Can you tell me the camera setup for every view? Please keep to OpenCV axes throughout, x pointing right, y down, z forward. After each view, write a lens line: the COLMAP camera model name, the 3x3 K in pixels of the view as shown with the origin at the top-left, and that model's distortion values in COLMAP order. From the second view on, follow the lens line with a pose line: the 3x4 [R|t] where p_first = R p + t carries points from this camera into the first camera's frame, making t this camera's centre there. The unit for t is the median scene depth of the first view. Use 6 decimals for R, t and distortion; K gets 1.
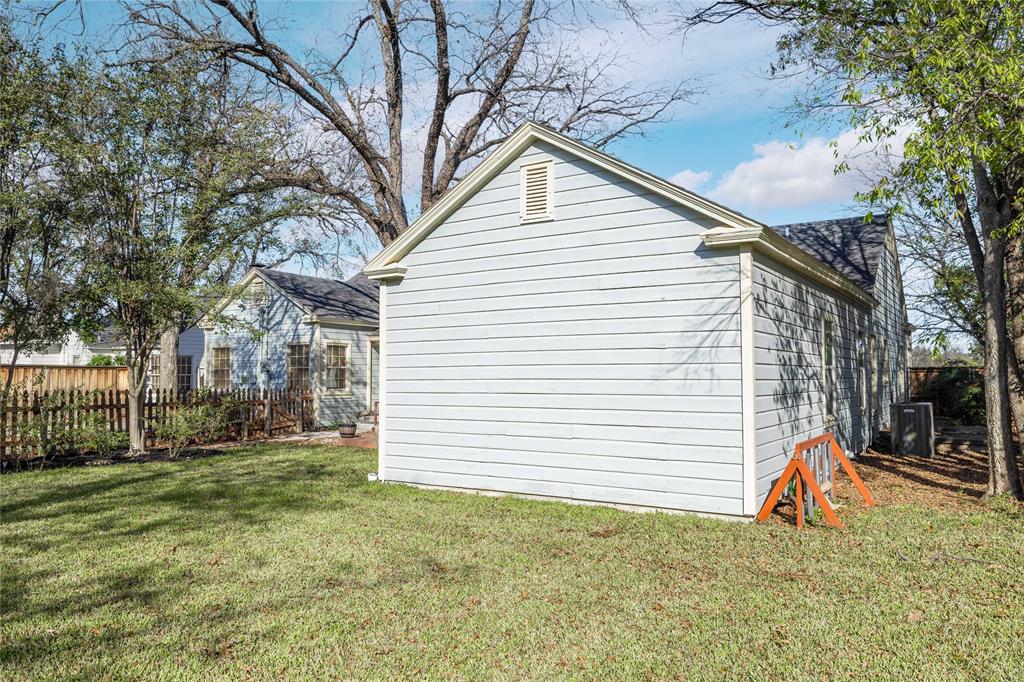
lens RADIAL K [[767.5, 0, 512.0], [0, 767.5, 341.0], [0, 0, 1]] dist [-0.003674, -0.000877]
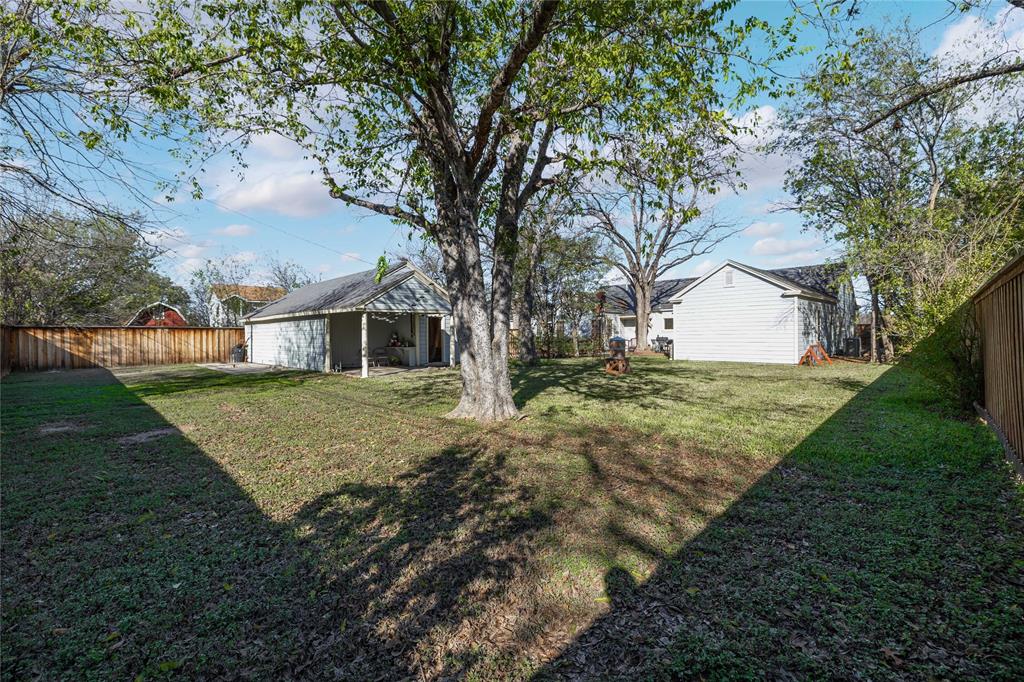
lens RADIAL K [[438.7, 0, 512.0], [0, 438.7, 341.0], [0, 0, 1]] dist [-0.000731, 0.000002]
pose [[0.976798, -0.009523, -0.213950, -0.238240], [0.023219, 0.997831, 0.061591, -0.023028], [0.212900, -0.065130, 0.974901, -0.566186]]
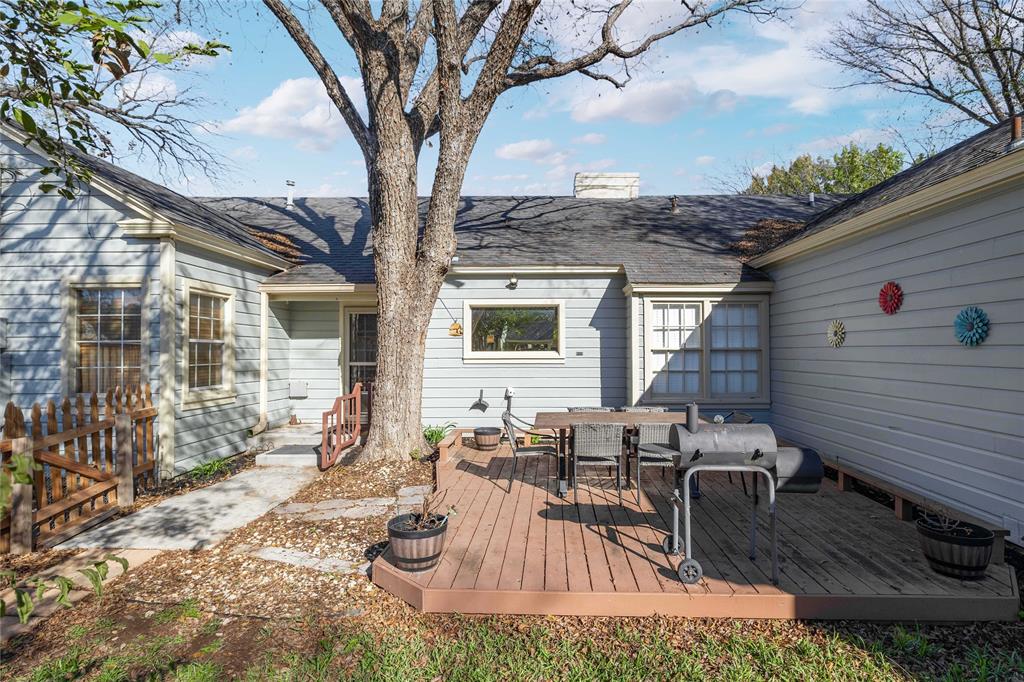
lens RADIAL K [[497.9, 0, 539.2], [0, 497.9, 340.8], [0, 0, 1]] dist [-0.001772, -0.000415]
pose [[0.844567, 0.007368, 0.535399, -0.224389], [-0.021616, 0.999559, 0.020342, 0.023605], [-0.535014, -0.028753, 0.844354, 0.642745]]
